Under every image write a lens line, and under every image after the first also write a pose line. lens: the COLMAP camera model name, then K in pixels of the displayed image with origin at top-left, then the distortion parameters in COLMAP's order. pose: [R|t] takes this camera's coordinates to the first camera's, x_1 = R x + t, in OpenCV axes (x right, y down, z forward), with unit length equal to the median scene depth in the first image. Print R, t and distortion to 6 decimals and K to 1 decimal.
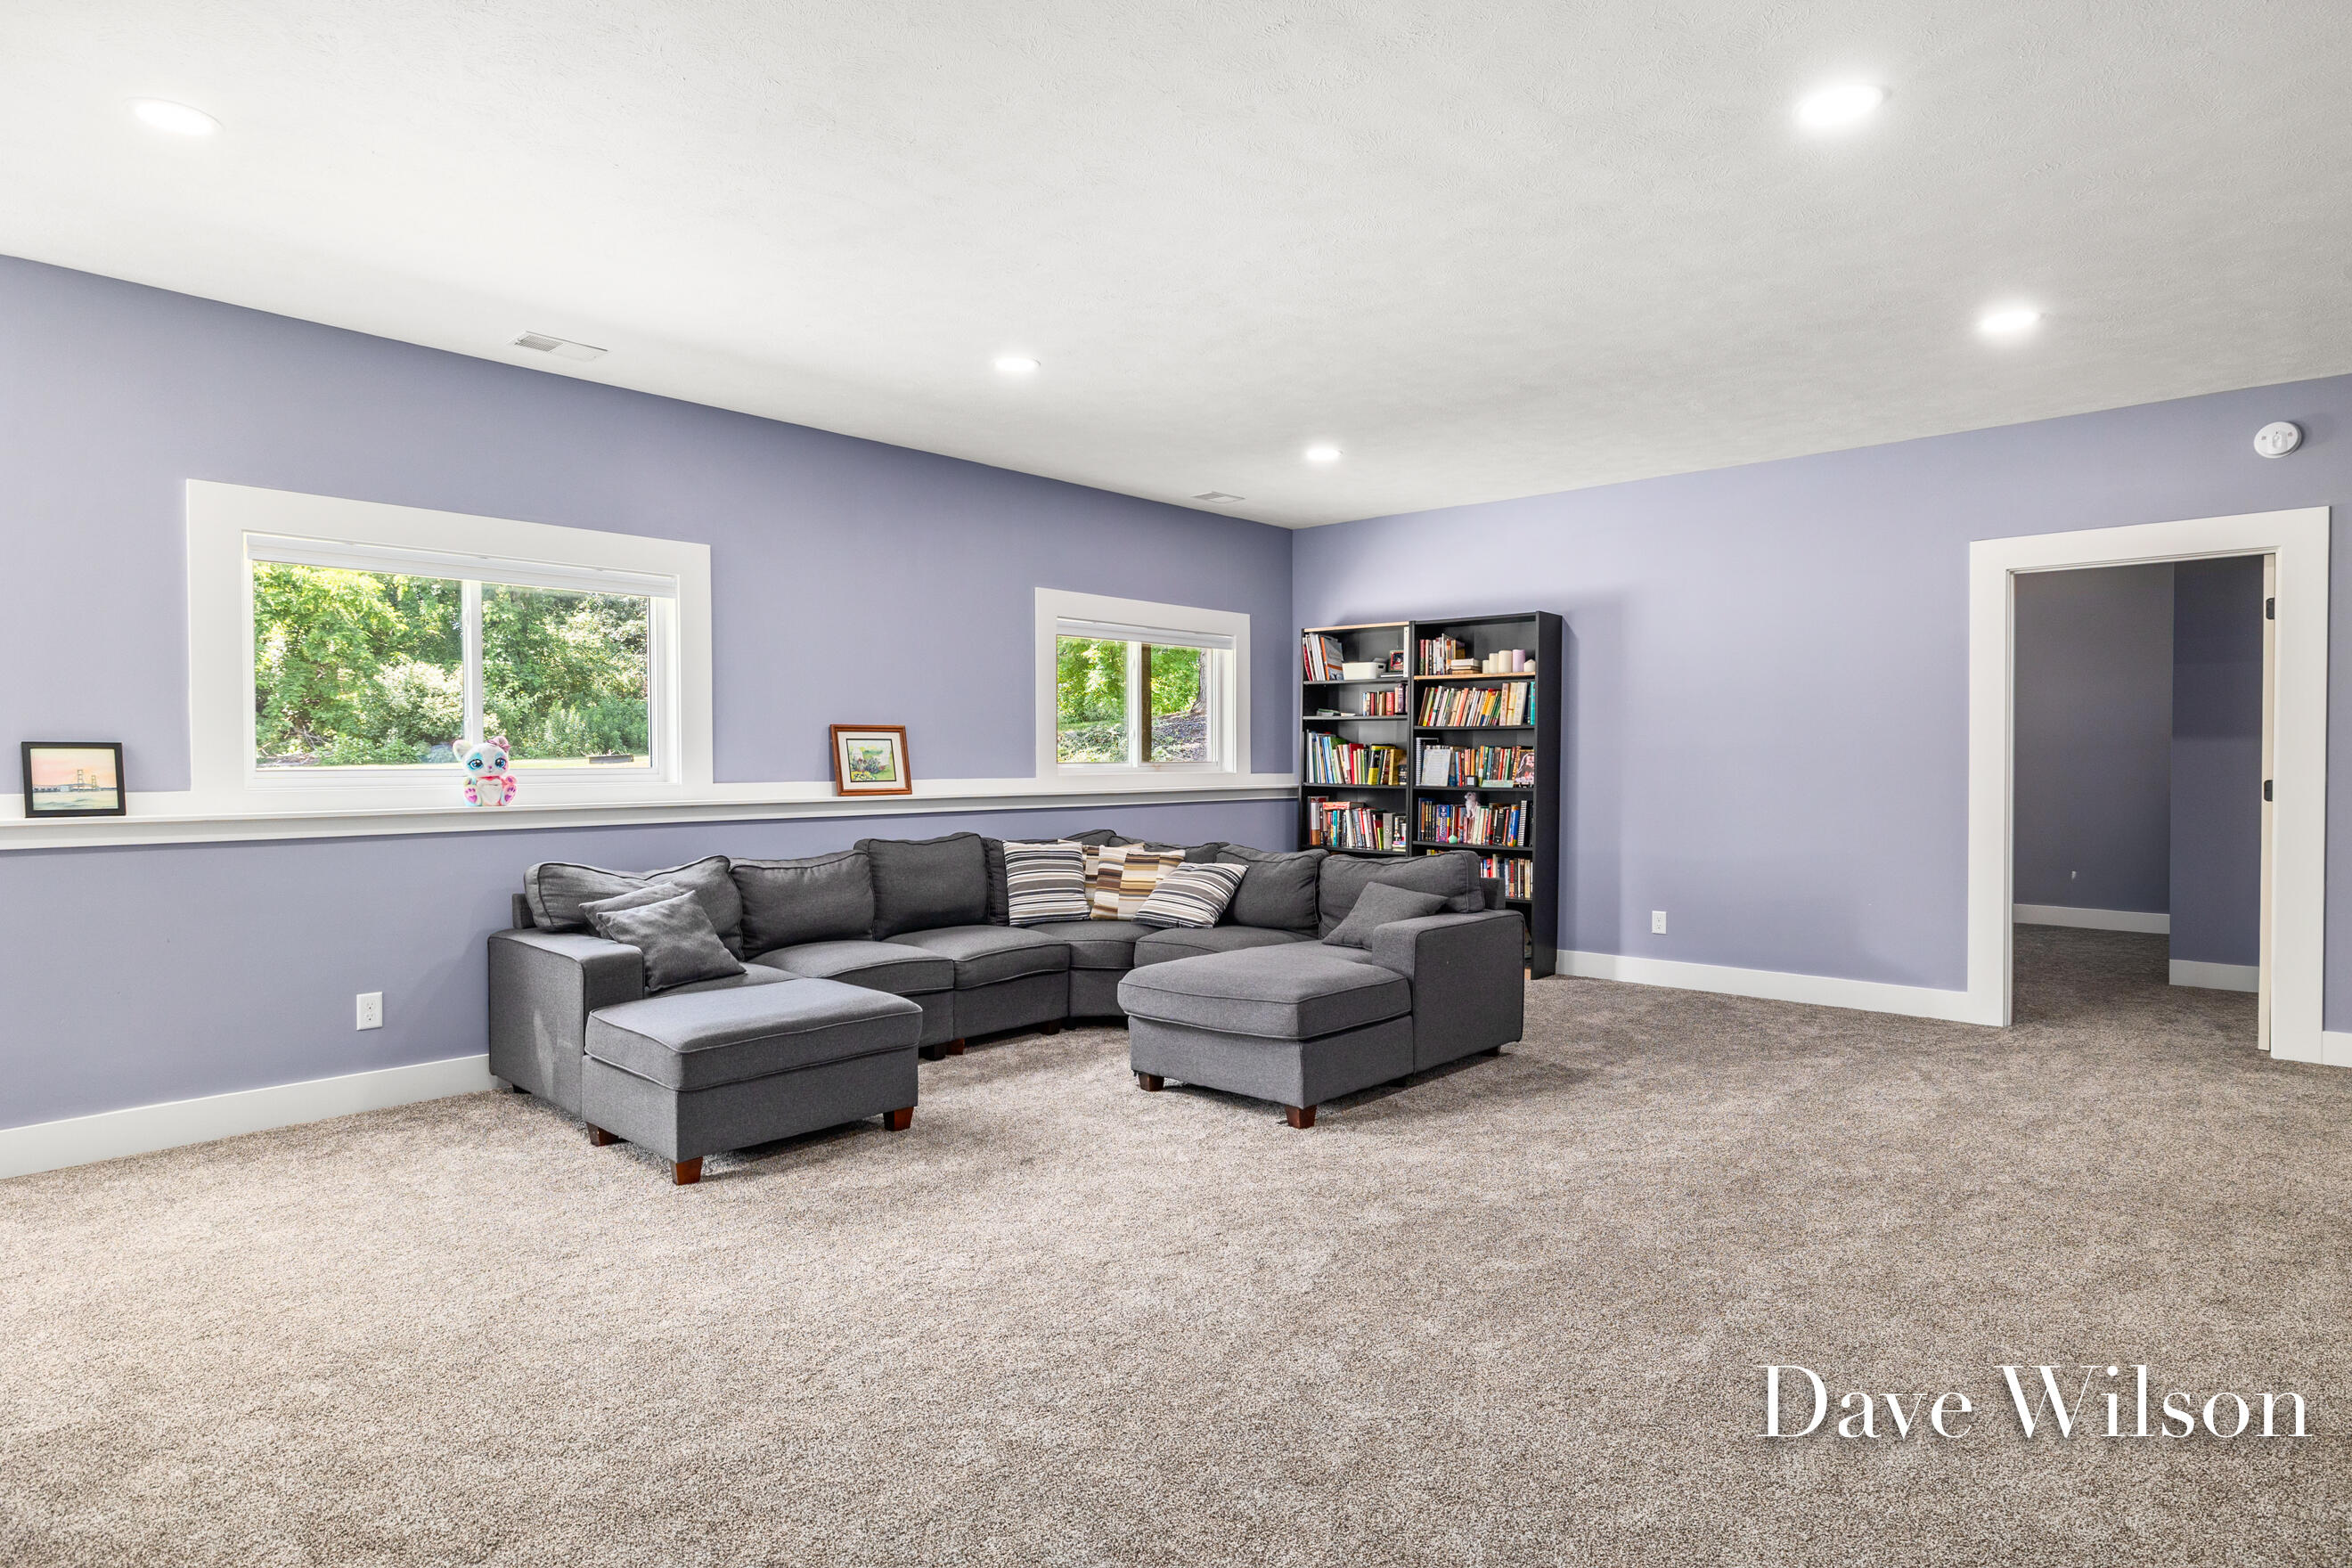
lens RADIAL K [[1280.5, 0, 1183.3], [0, 1280.5, 773.9], [0, 0, 1]] dist [-0.001976, -0.000093]
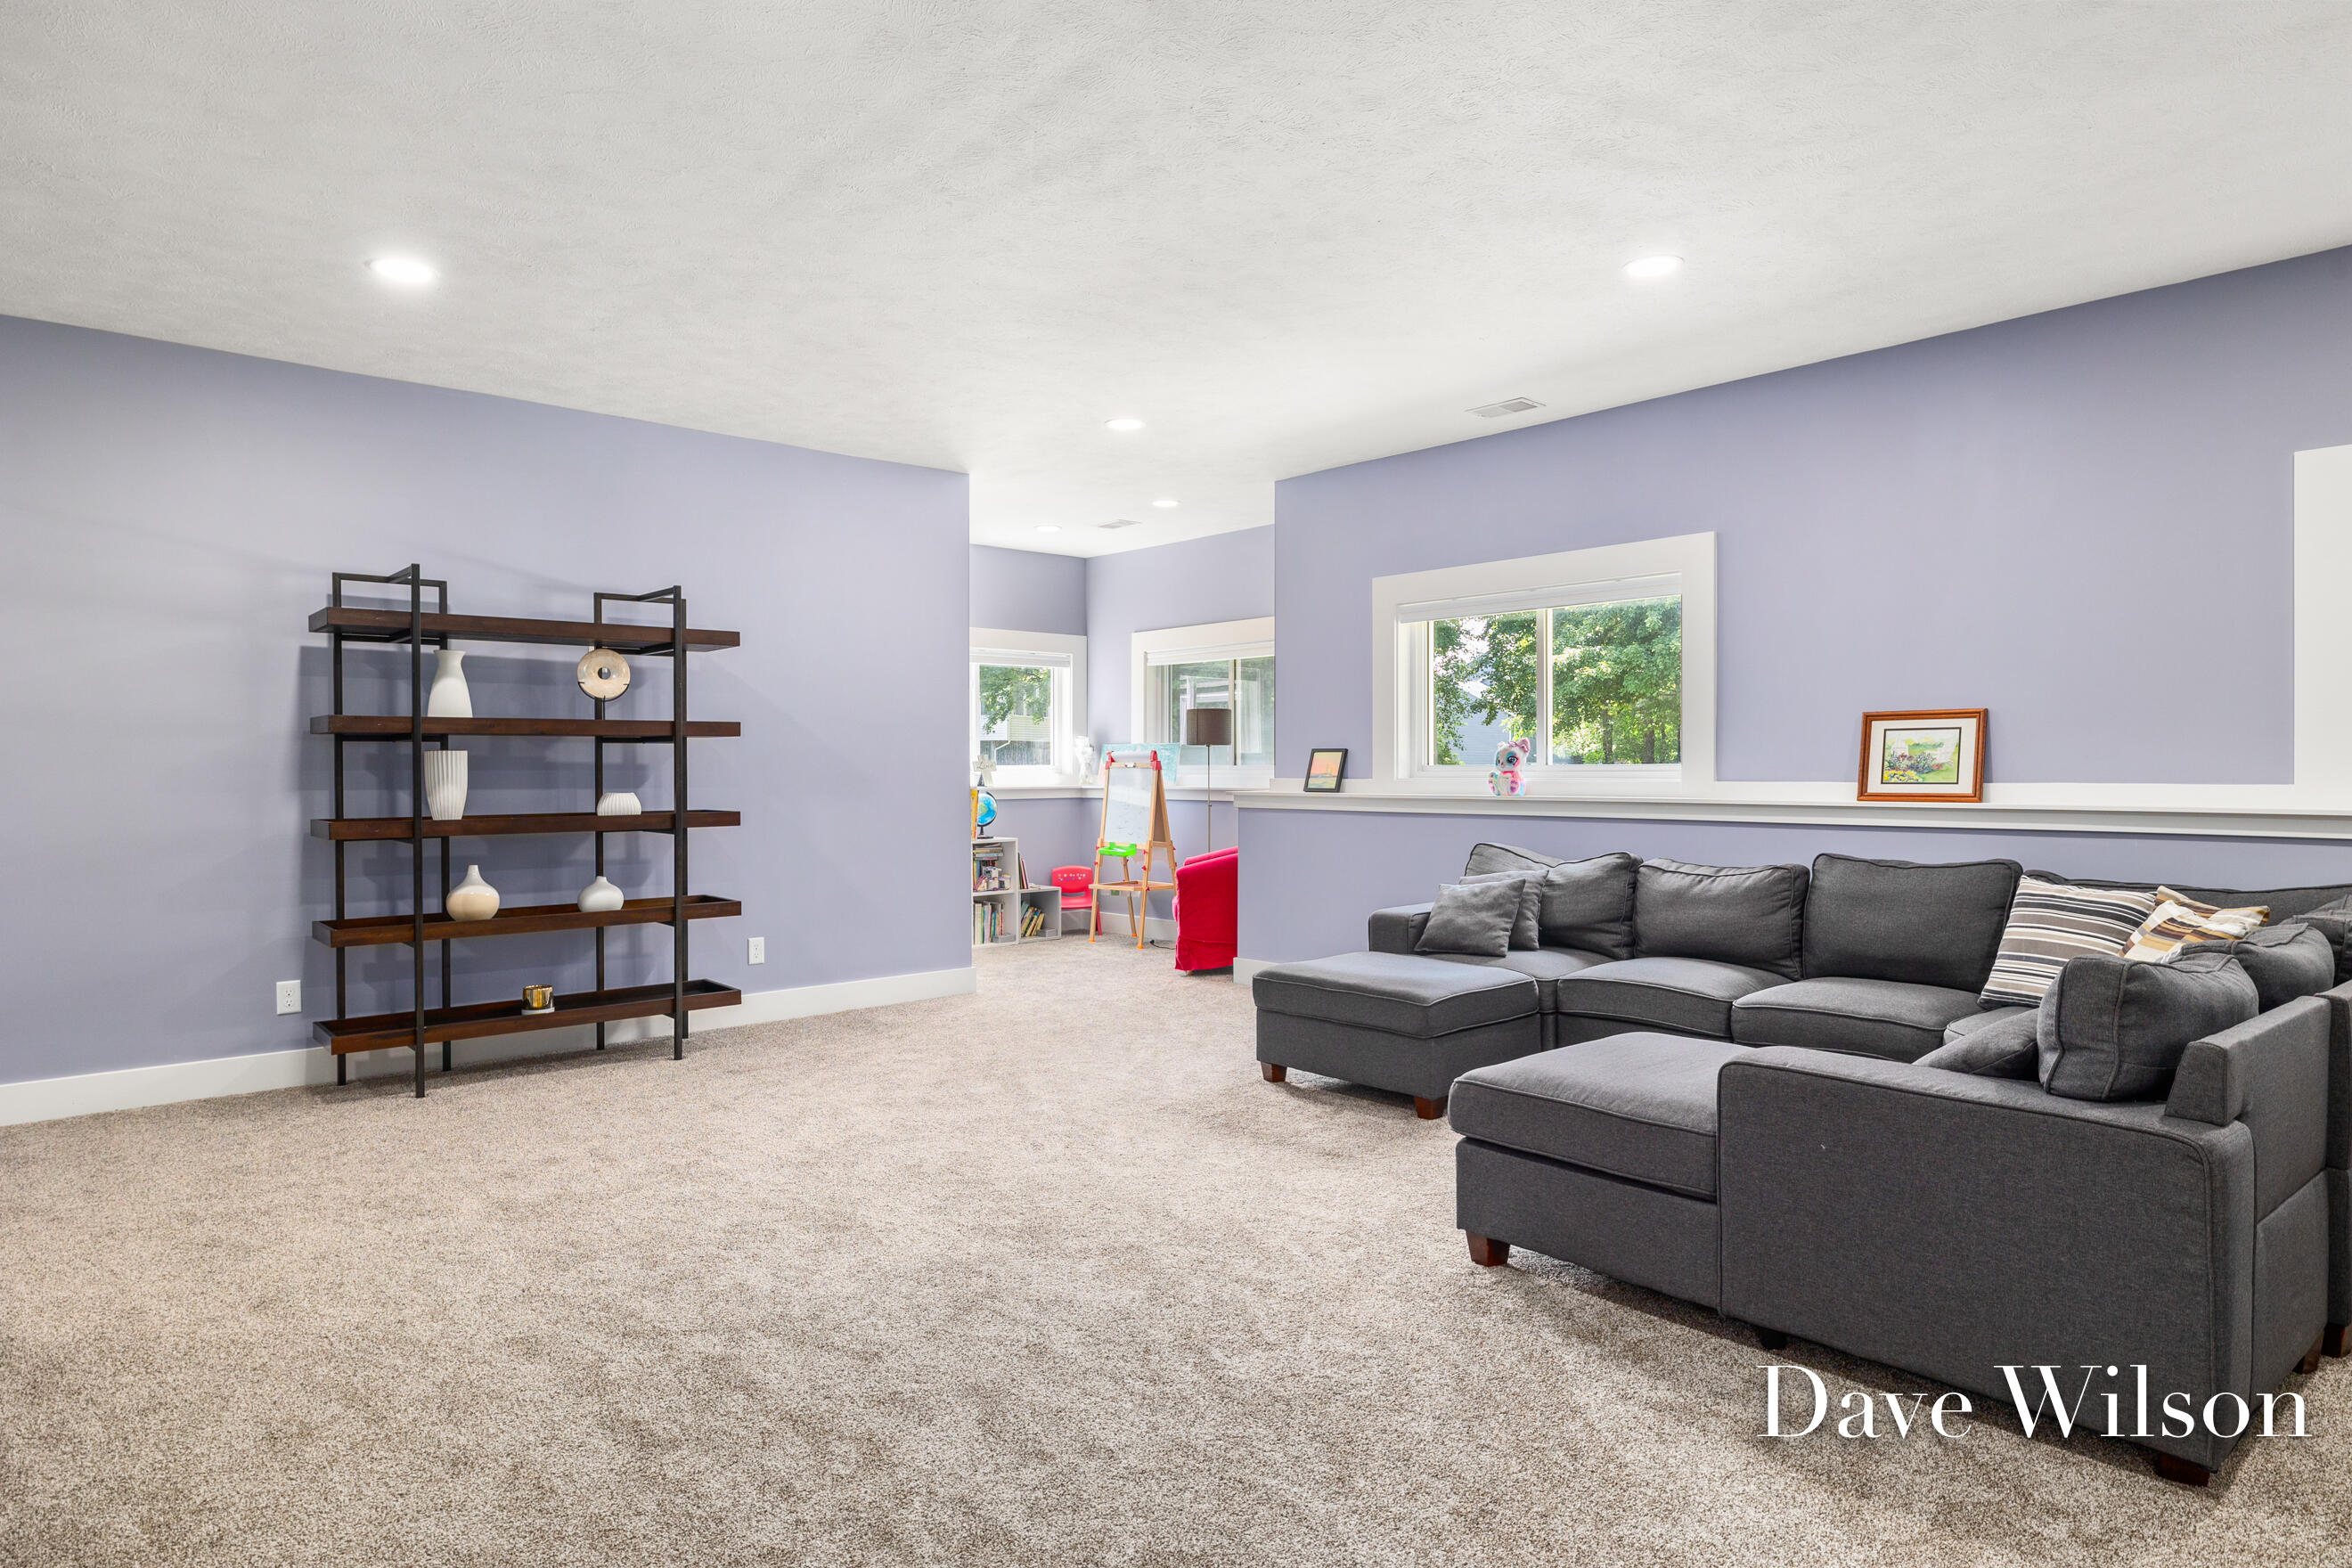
lens RADIAL K [[1363.0, 0, 1185.4], [0, 1363.0, 795.3], [0, 0, 1]] dist [0.011111, -0.002248]
pose [[-0.093017, 0.027134, -0.995295, 0.636132], [-0.004437, 0.999607, 0.027666, -0.008046], [0.995655, 0.006990, -0.092860, 0.653640]]
